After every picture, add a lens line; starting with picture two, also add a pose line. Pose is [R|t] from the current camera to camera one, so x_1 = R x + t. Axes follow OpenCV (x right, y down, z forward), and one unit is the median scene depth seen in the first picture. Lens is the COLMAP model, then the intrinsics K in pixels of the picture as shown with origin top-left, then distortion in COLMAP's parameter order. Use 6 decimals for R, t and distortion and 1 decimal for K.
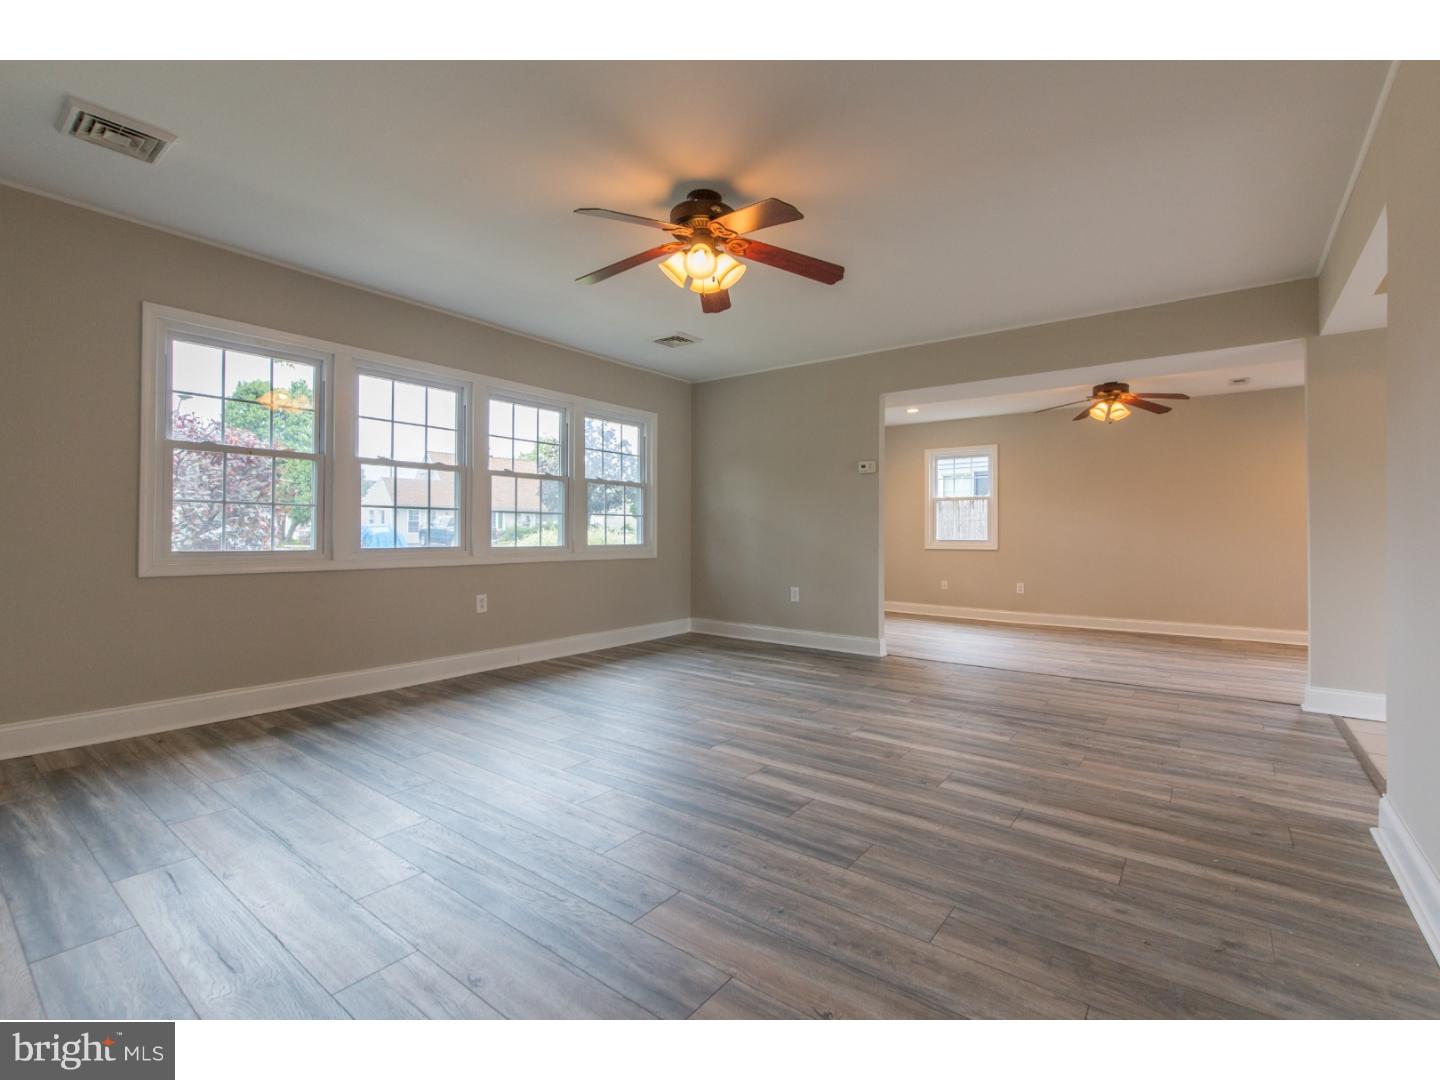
lens RADIAL K [[645.7, 0, 726.5], [0, 645.7, 525.7], [0, 0, 1]] dist [-0.001721, -0.000618]
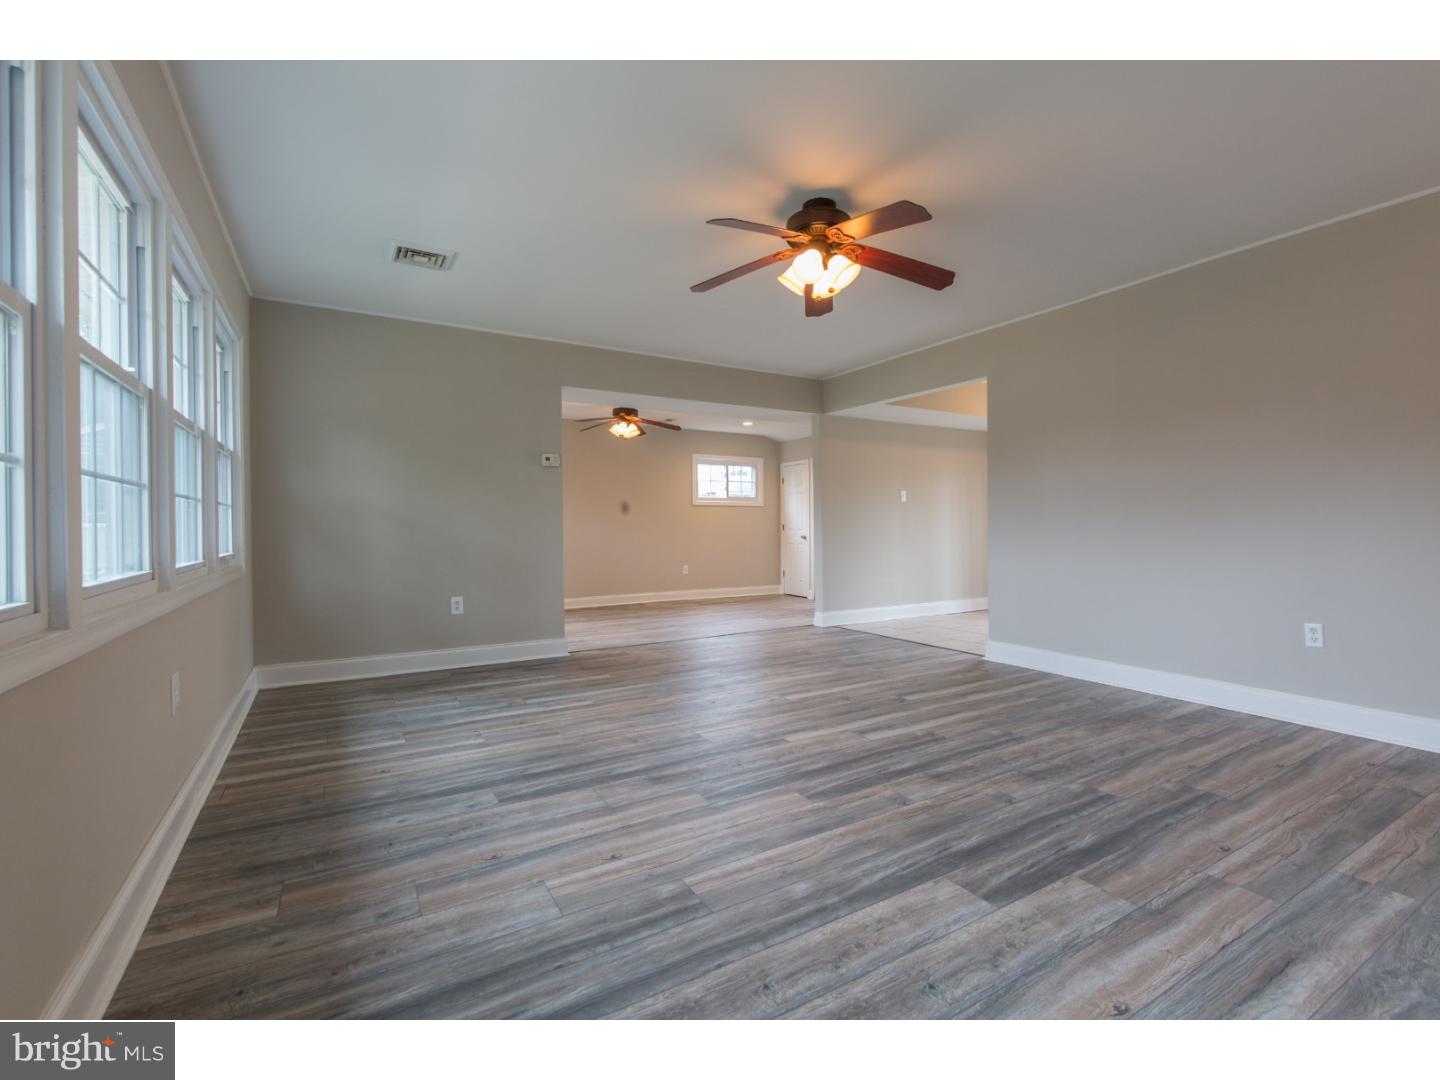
lens RADIAL K [[645.7, 0, 726.5], [0, 645.7, 525.7], [0, 0, 1]] dist [-0.001721, -0.000618]
pose [[0.372152, -0.007253, 0.928143, -1.070456], [-0.000188, 0.999969, 0.007890, -0.003216], [-0.928172, -0.003111, 0.372139, 0.762083]]
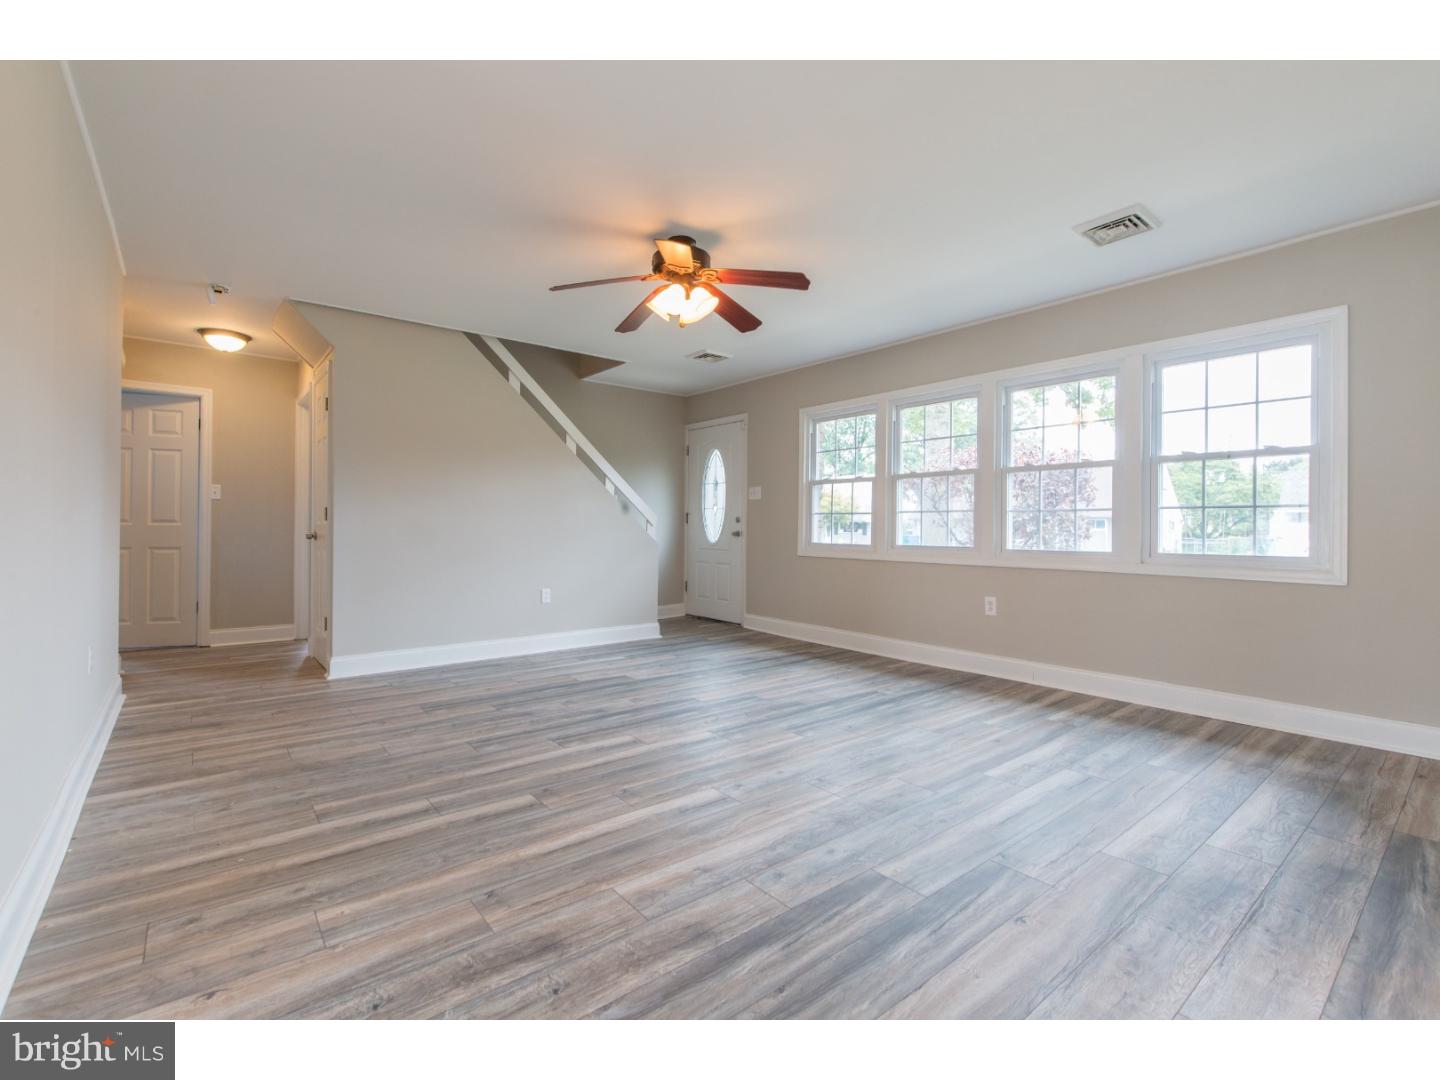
lens RADIAL K [[645.7, 0, 726.5], [0, 645.7, 525.7], [0, 0, 1]] dist [-0.001721, -0.000618]
pose [[-0.232774, -0.011064, -0.972468, 1.084495], [0.001852, 0.999928, -0.011820, 0.015389], [0.972529, -0.004553, -0.232737, 1.366476]]
